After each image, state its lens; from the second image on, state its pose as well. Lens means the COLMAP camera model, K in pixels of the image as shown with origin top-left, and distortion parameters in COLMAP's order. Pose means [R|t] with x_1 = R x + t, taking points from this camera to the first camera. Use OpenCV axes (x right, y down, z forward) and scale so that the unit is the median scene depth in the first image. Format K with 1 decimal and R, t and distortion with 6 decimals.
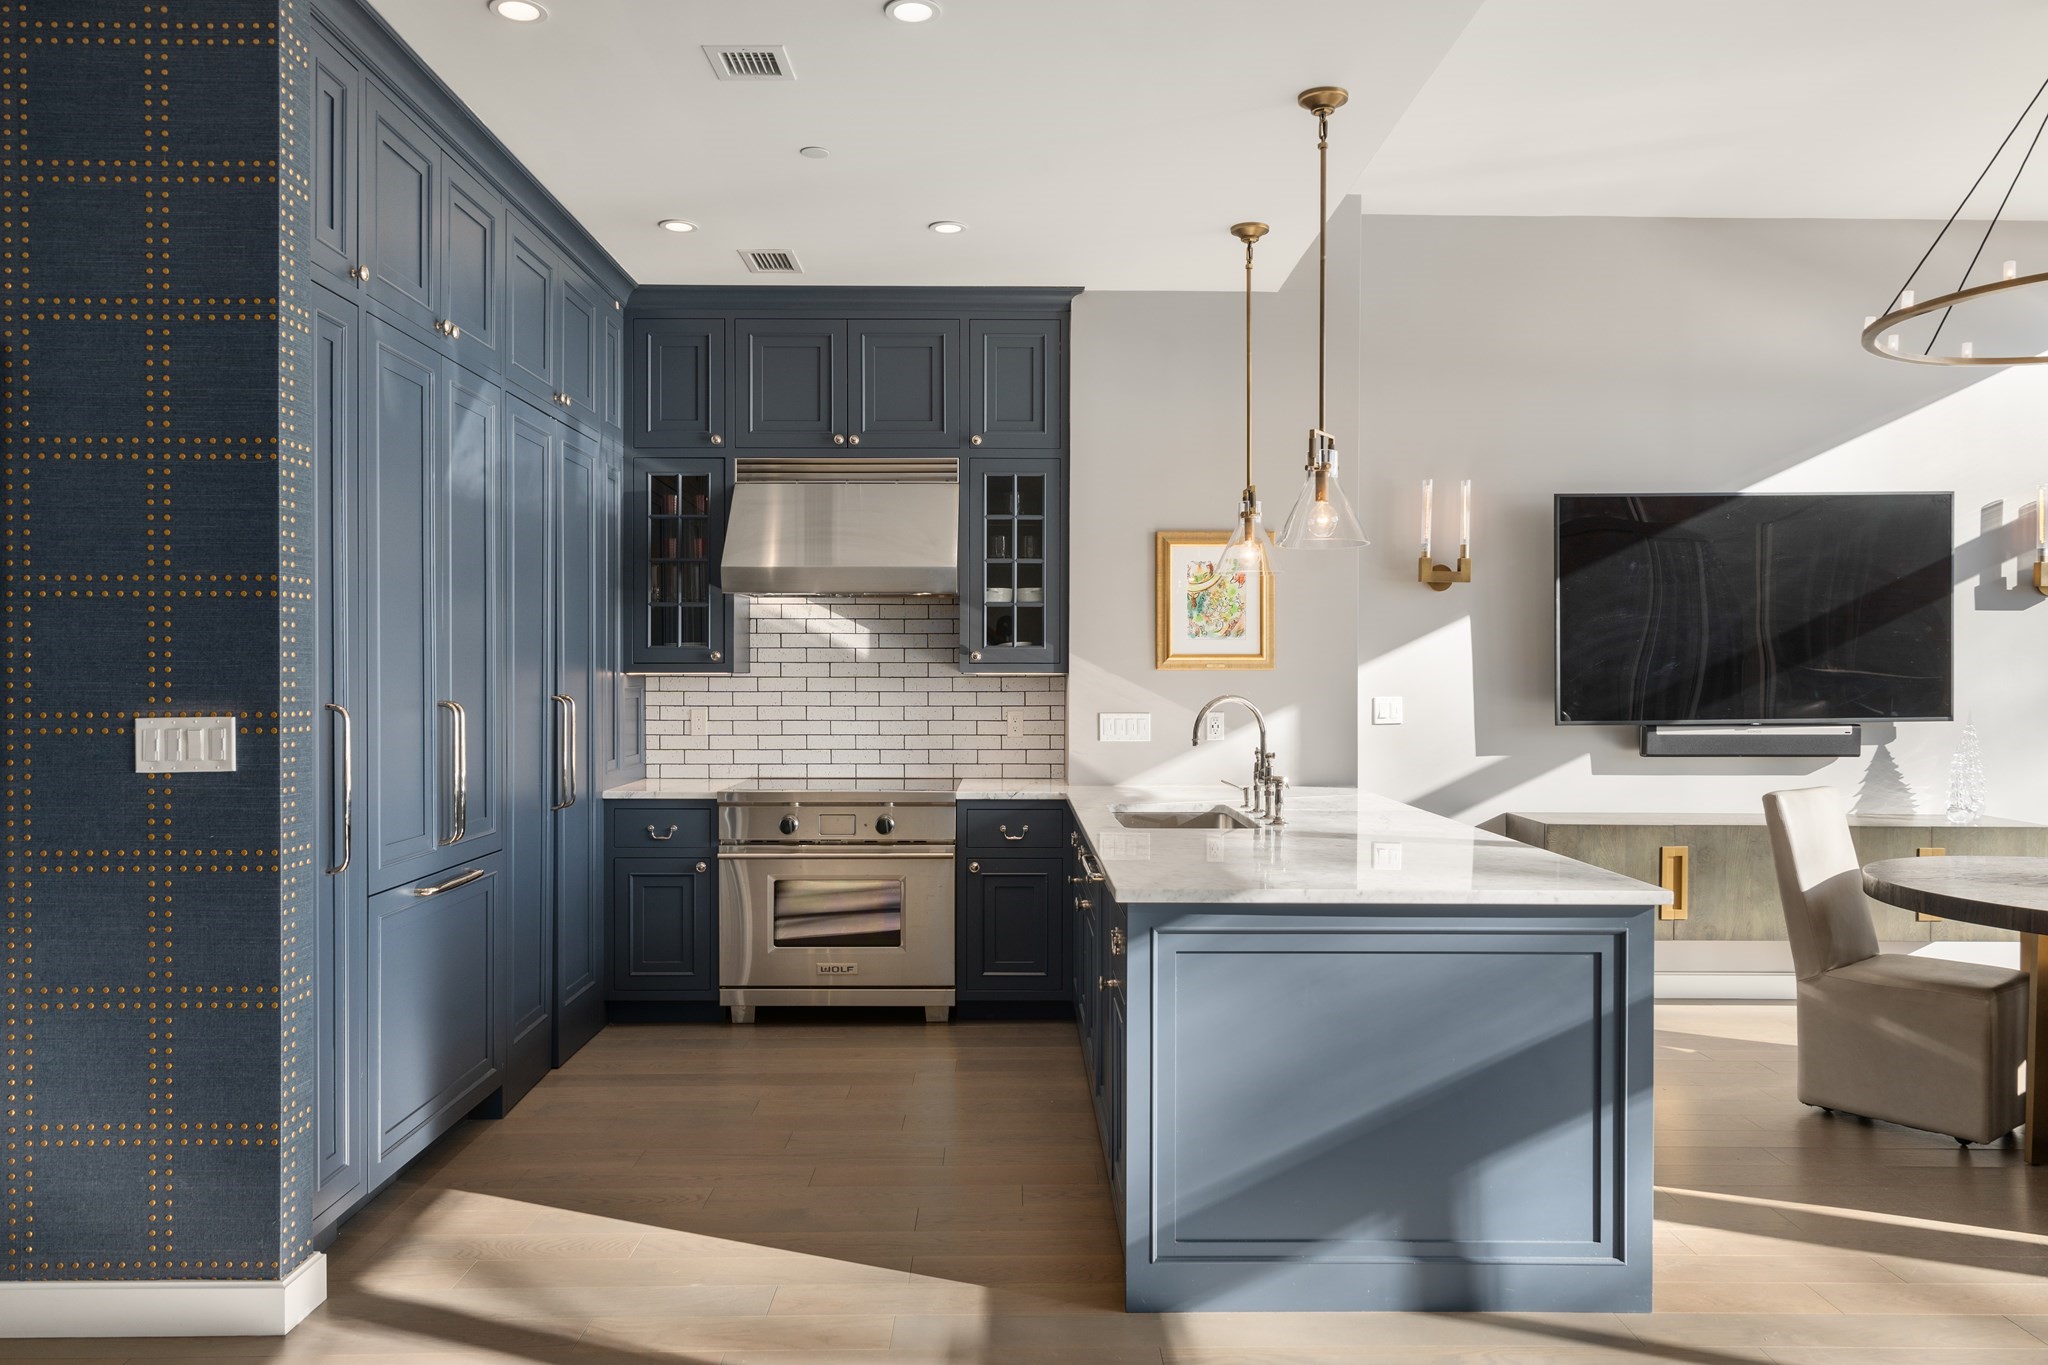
lens RADIAL K [[1413.4, 0, 1026.5], [0, 1413.4, 669.4], [0, 0, 1]] dist [-0.000194, 0.010093]
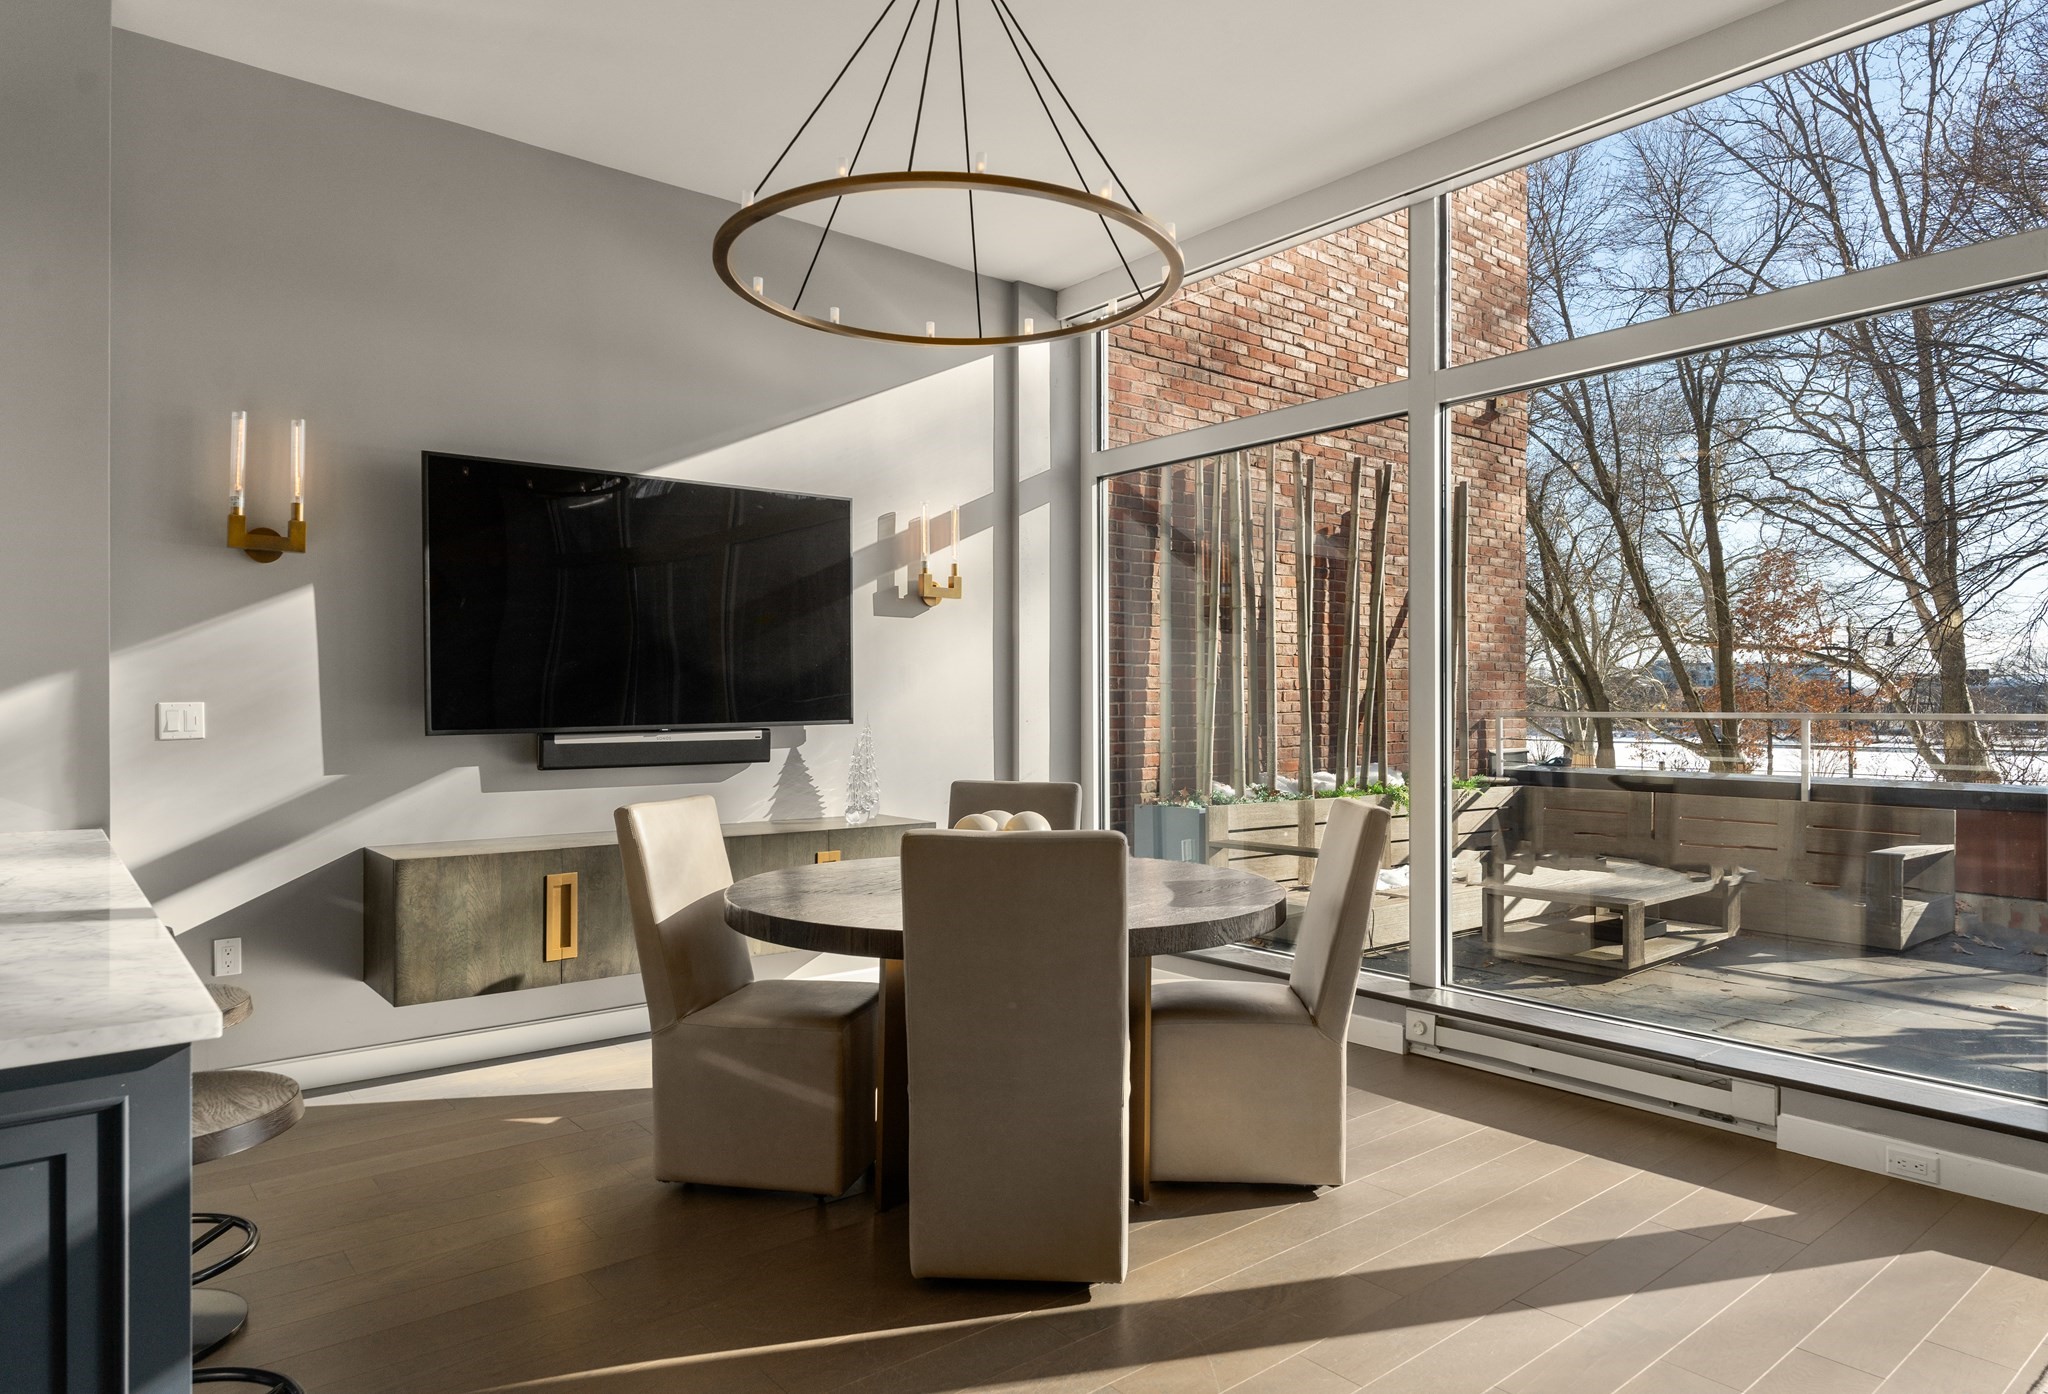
lens RADIAL K [[1223.2, 0, 1041.1], [0, 1223.2, 708.1], [0, 0, 1]] dist [0.000295, -0.002875]
pose [[0.778510, -0.006218, 0.627602, 0.214126], [0.003991, 0.999980, 0.004958, 0.022230], [-0.627620, -0.001355, 0.778519, 0.237018]]
